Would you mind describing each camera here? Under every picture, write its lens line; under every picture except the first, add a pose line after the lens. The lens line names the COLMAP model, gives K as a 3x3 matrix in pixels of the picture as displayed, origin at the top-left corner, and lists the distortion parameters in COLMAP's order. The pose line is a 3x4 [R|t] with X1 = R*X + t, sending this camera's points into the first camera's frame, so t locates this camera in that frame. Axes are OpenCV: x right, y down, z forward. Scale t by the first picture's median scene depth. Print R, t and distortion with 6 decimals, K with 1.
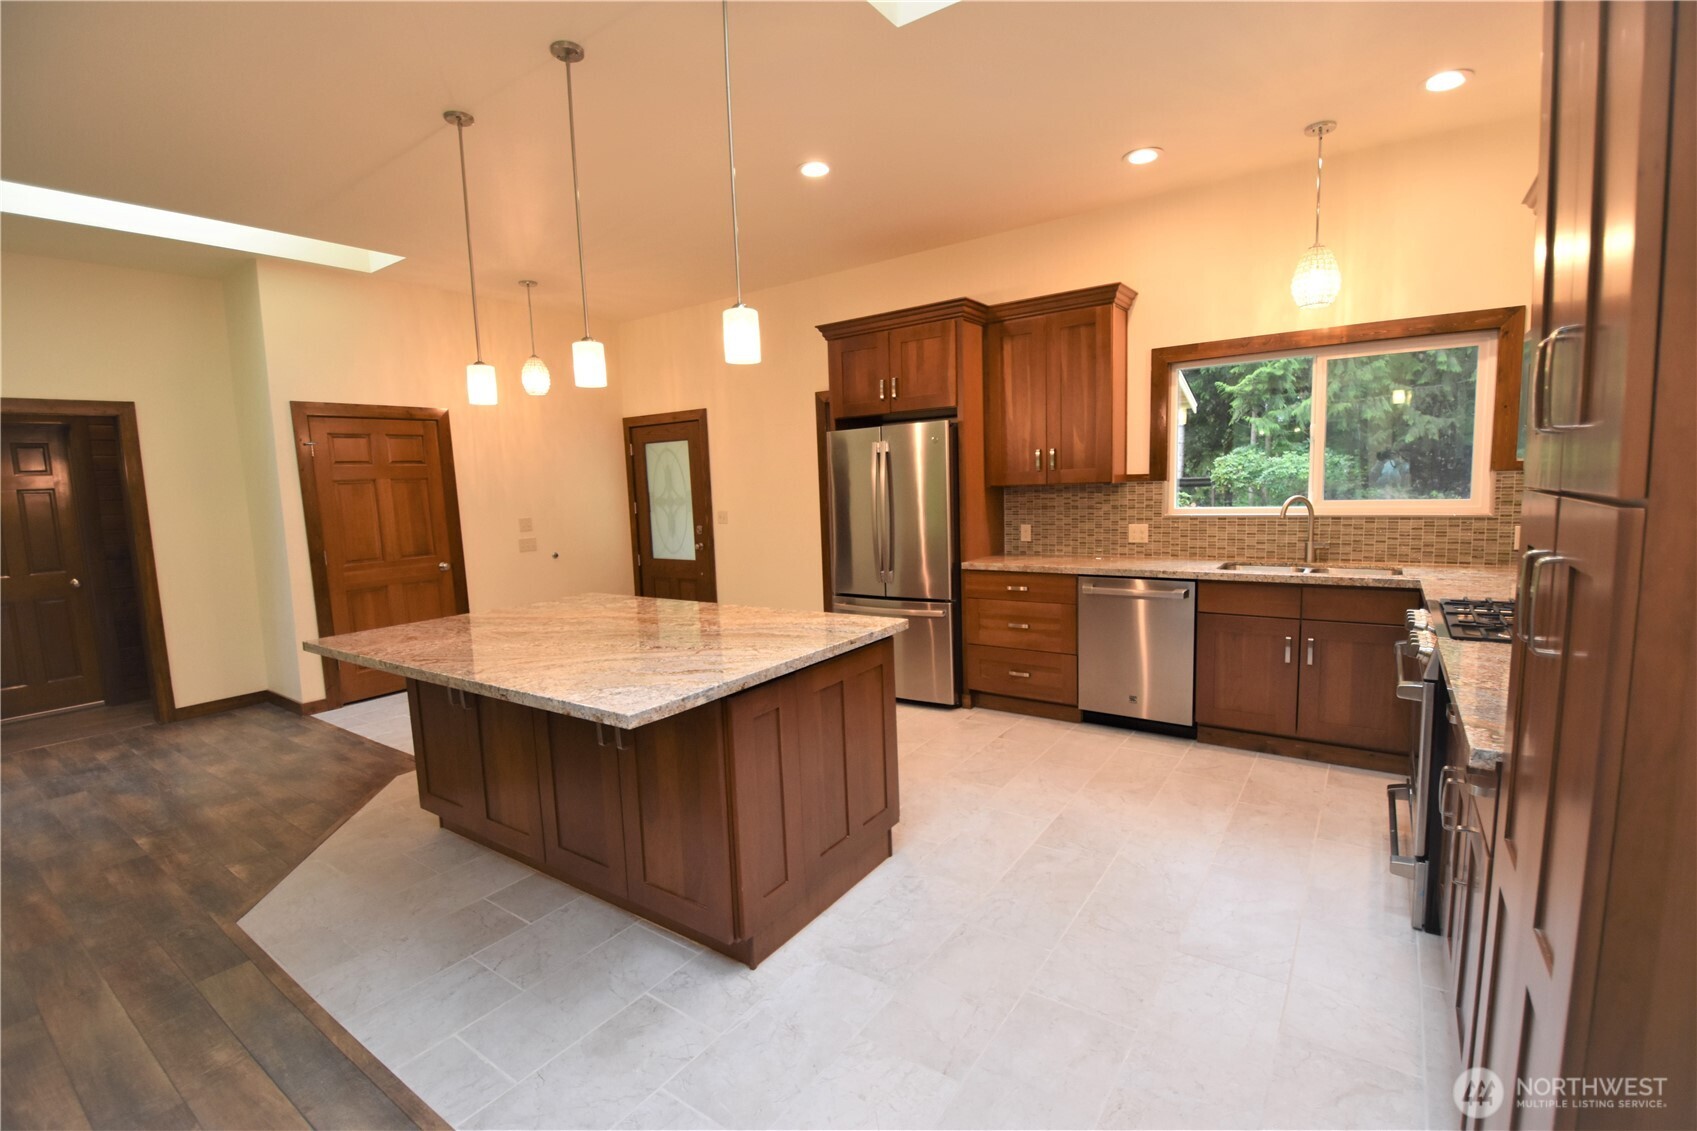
lens RADIAL K [[750.3, 0, 842.8], [0, 750.3, 567.3], [0, 0, 1]] dist [-0.010324, -0.008355]
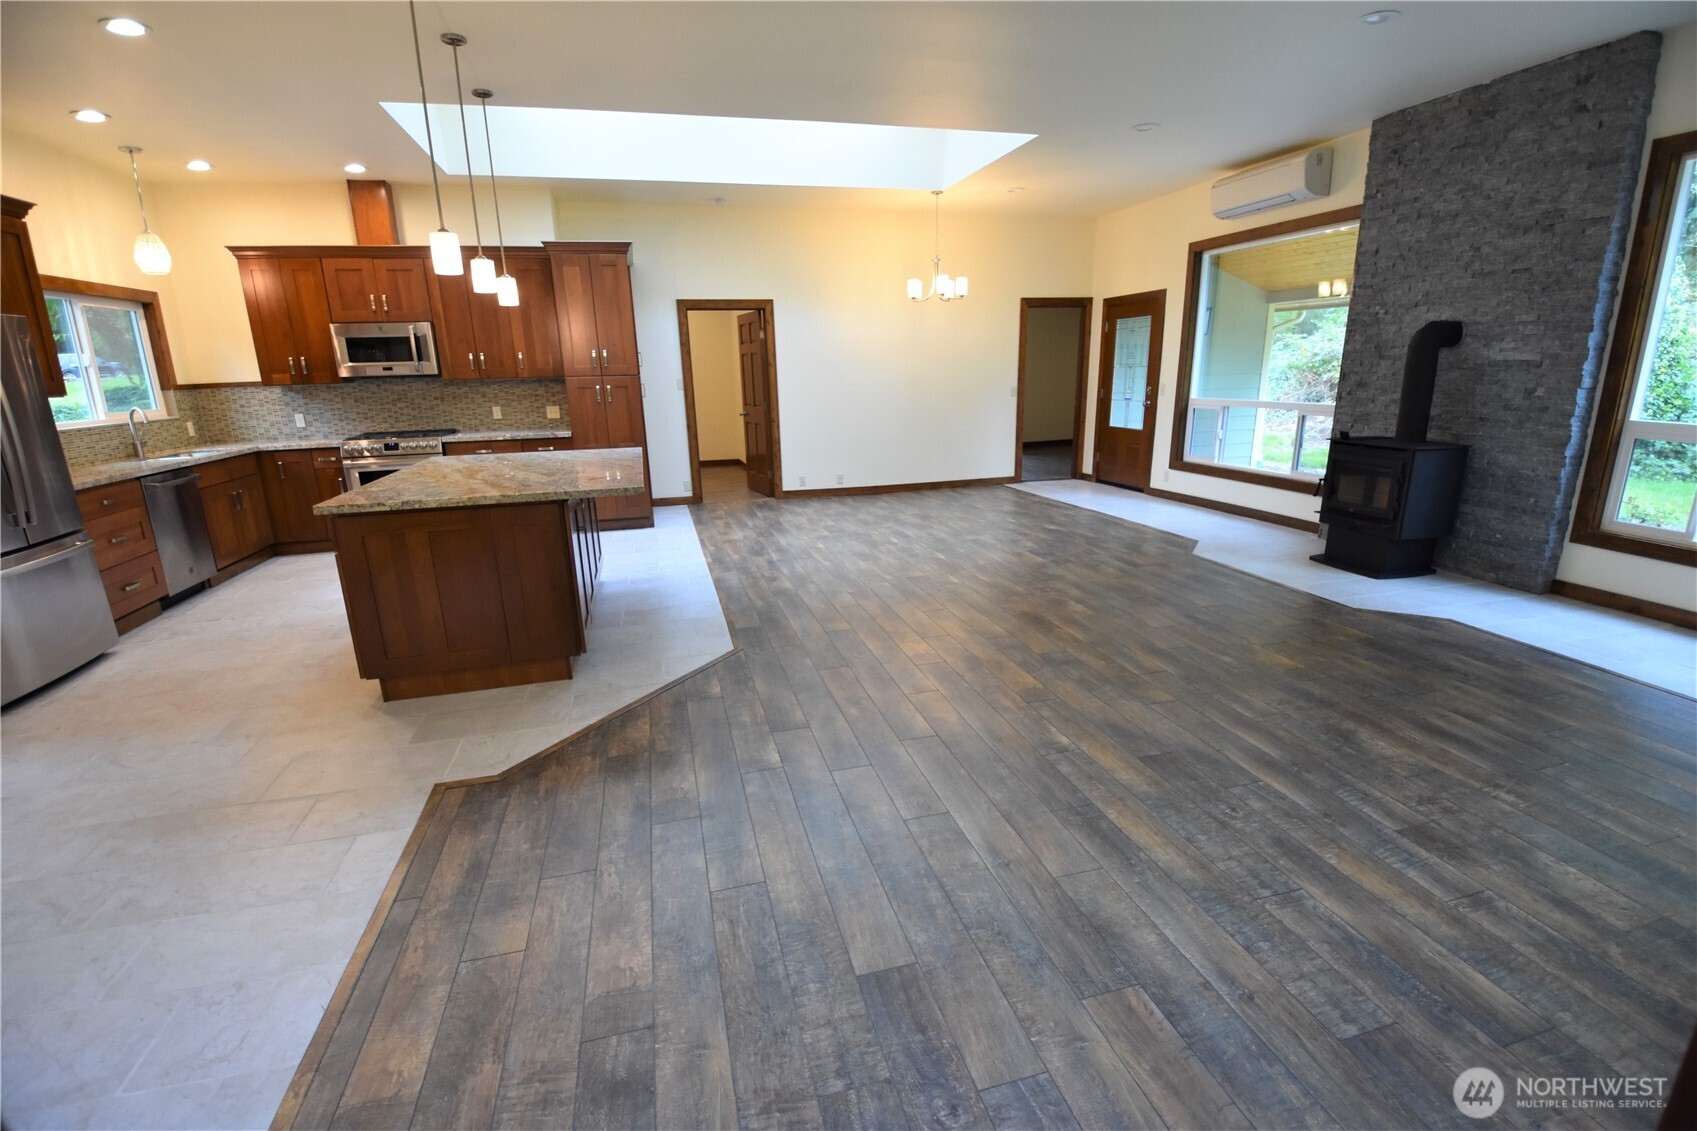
lens RADIAL K [[750.3, 0, 859.5], [0, 750.3, 579.3], [0, 0, 1]] dist [-0.010324, -0.008355]
pose [[-0.774338, -0.118187, 0.621637, -1.128305], [0.124318, 0.934841, 0.332591, -0.071872], [-0.620440, 0.334818, -0.709191, 1.084383]]
